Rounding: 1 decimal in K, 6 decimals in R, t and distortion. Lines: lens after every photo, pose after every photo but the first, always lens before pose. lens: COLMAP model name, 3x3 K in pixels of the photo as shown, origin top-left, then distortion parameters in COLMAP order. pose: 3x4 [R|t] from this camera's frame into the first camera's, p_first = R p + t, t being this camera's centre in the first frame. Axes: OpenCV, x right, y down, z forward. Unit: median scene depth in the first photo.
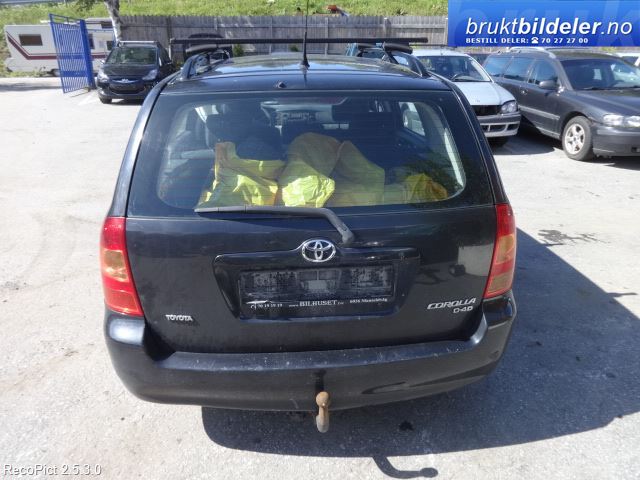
lens RADIAL K [[463.9, 0, 323.3], [0, 463.9, 240.8], [0, 0, 1]] dist [-0.000469, 0.000811]
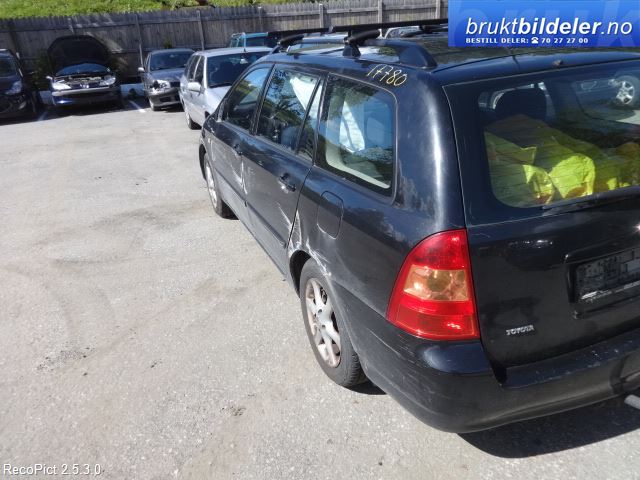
lens RADIAL K [[463.9, 0, 315.6], [0, 463.9, 240.4], [0, 0, 1]] dist [-0.000469, 0.000811]
pose [[0.951308, -0.180395, 0.249943, -0.106795], [0.176556, 0.983561, 0.037889, -0.013222], [-0.252669, 0.008084, 0.967519, 0.027925]]
